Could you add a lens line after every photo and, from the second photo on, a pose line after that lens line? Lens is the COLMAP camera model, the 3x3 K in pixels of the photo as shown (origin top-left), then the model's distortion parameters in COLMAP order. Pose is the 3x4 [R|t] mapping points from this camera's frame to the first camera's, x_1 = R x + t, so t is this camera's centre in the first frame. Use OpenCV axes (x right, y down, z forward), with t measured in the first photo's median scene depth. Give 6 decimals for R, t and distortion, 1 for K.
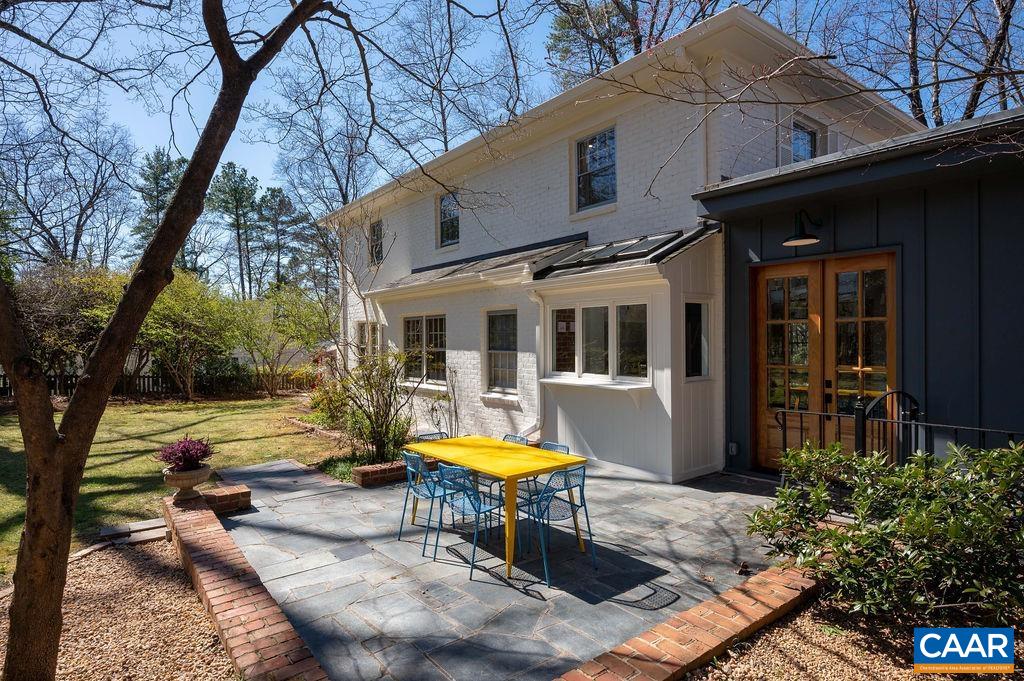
lens RADIAL K [[551.0, 0, 512.0], [0, 551.0, 340.5], [0, 0, 1]] dist [-0.002553, -0.000361]
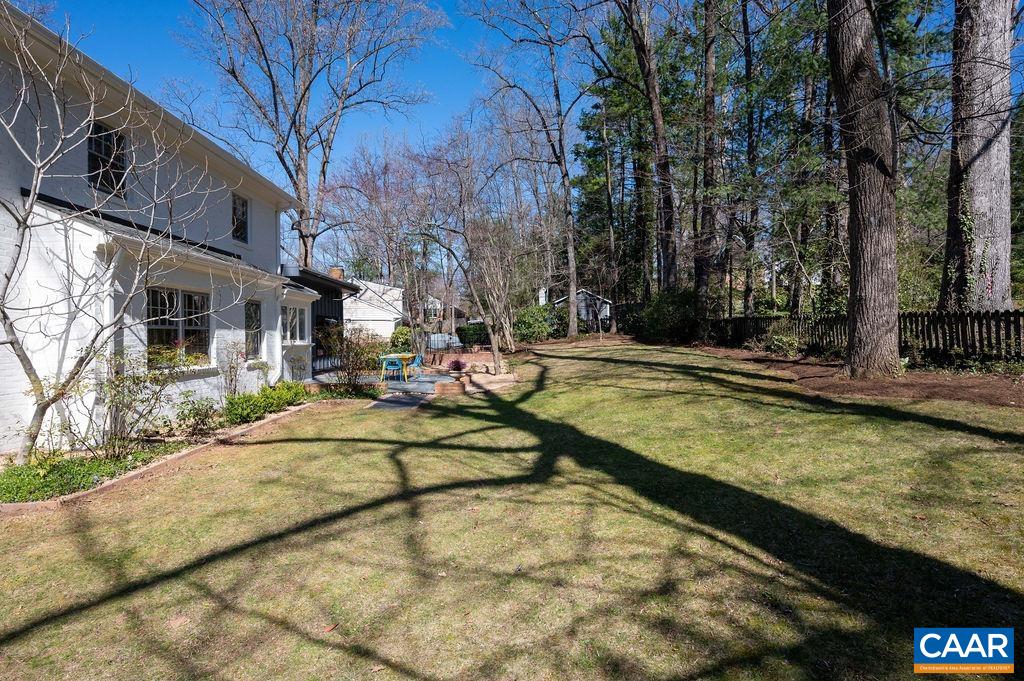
lens RADIAL K [[504.3, 0, 512.0], [0, 504.3, 340.5], [0, 0, 1]] dist [0.001509, 0.000408]
pose [[-0.806430, -0.020961, 0.590957, -1.468007], [-0.016675, 0.999780, 0.012706, 0.022779], [-0.591094, 0.000392, -0.806603, 1.844011]]
